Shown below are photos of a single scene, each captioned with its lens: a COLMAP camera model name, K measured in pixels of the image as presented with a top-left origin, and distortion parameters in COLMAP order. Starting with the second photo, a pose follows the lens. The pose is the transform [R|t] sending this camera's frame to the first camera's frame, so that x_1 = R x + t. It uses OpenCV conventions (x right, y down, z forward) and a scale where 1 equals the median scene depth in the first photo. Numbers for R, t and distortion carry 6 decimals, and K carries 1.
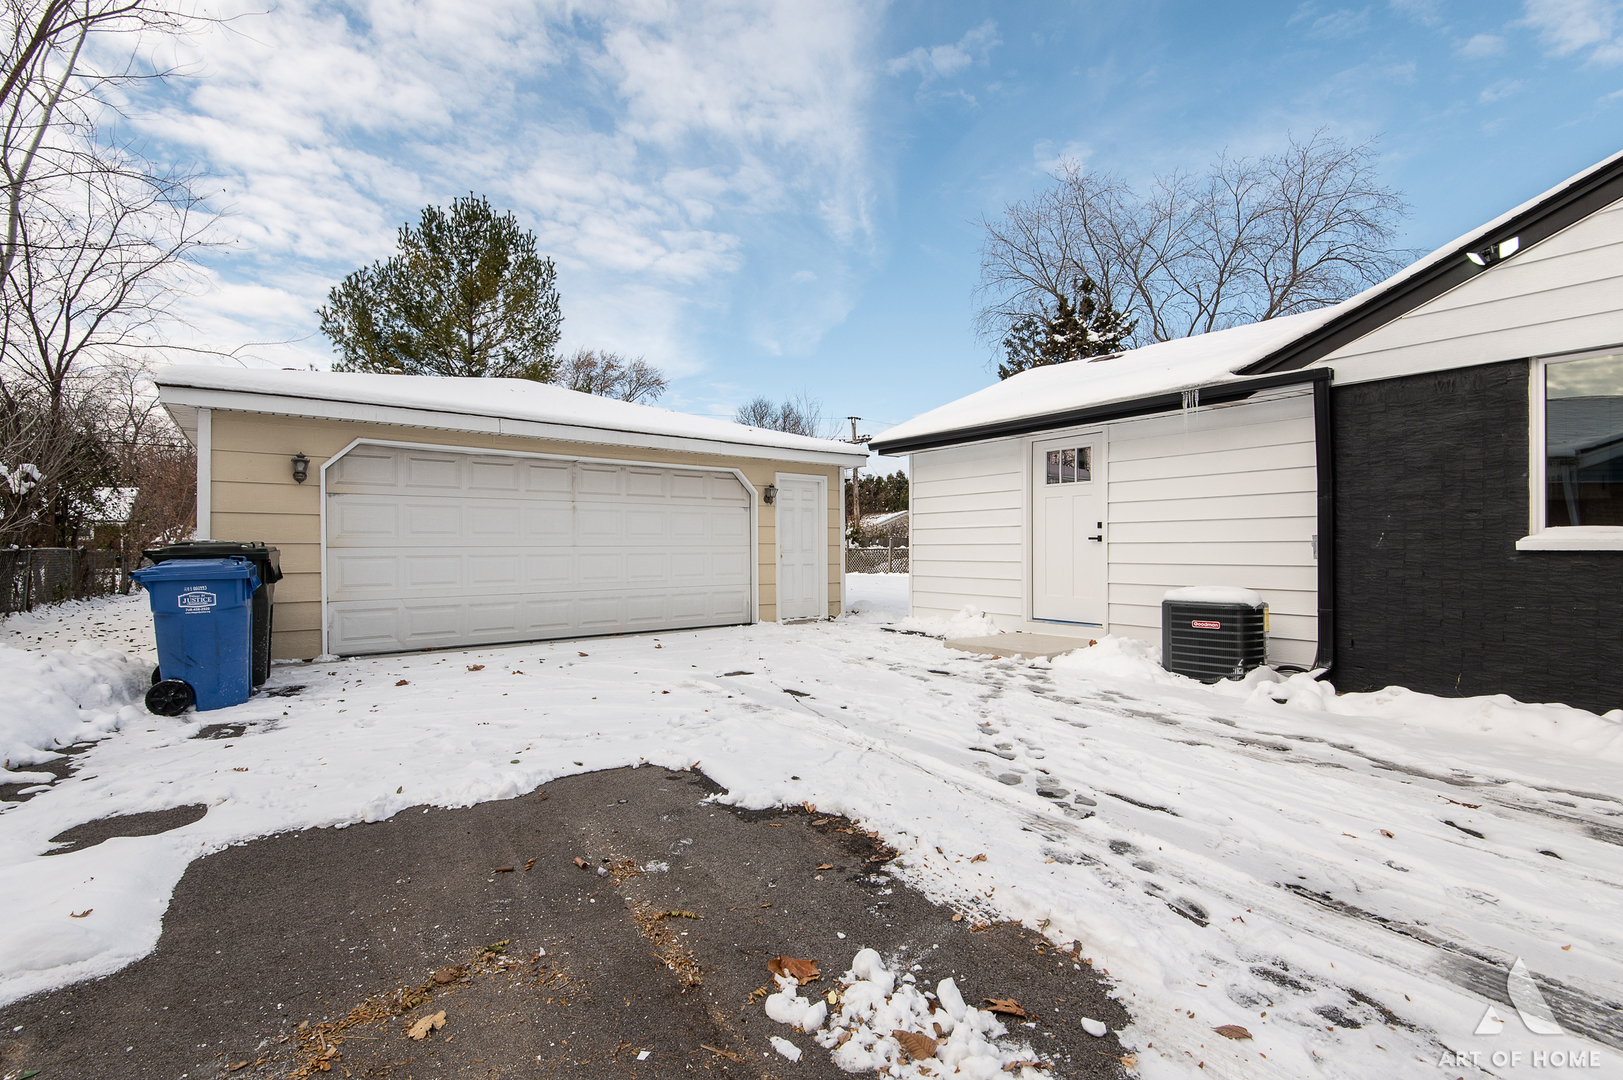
lens RADIAL K [[731.3, 0, 808.6], [0, 731.3, 547.6], [0, 0, 1]] dist [0.011532, -0.000118]
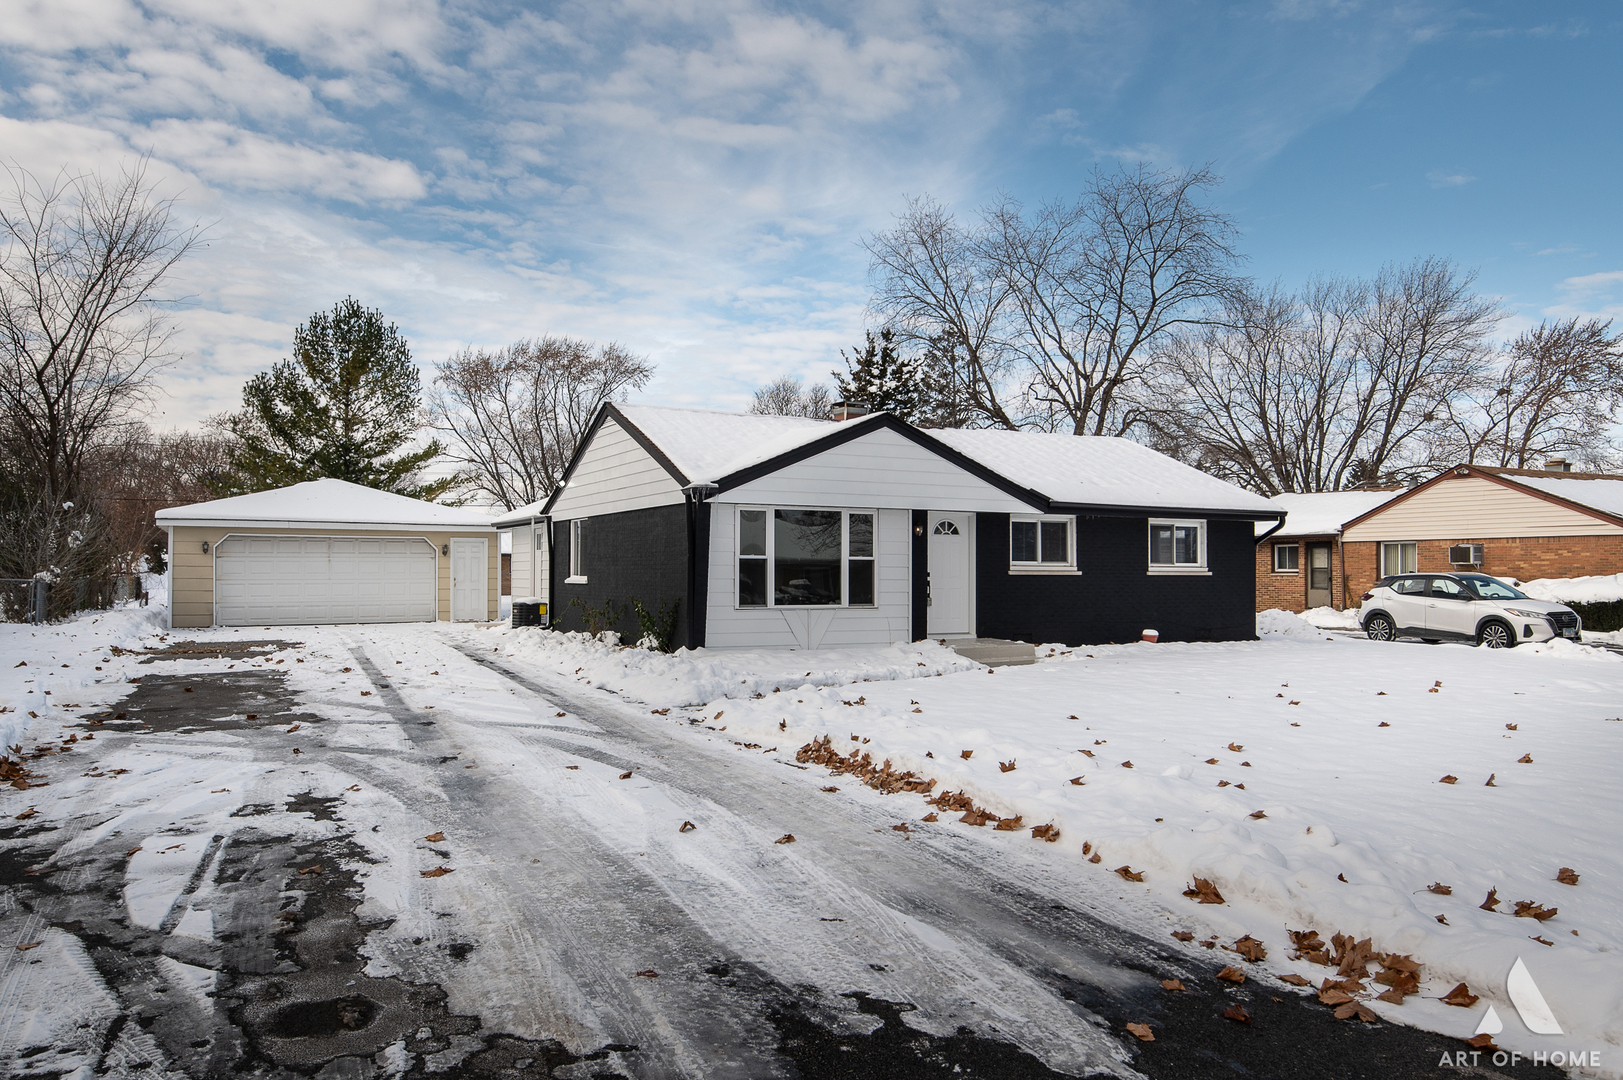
lens RADIAL K [[1182.3, 0, 811.5], [0, 1182.3, 540.0], [0, 0, 1]] dist [0.007340, 0.003809]
pose [[0.986340, -0.002440, -0.164707, 1.319094], [-0.001734, 0.999681, -0.025194, -0.025767], [0.164716, 0.025136, 0.986021, -1.732036]]
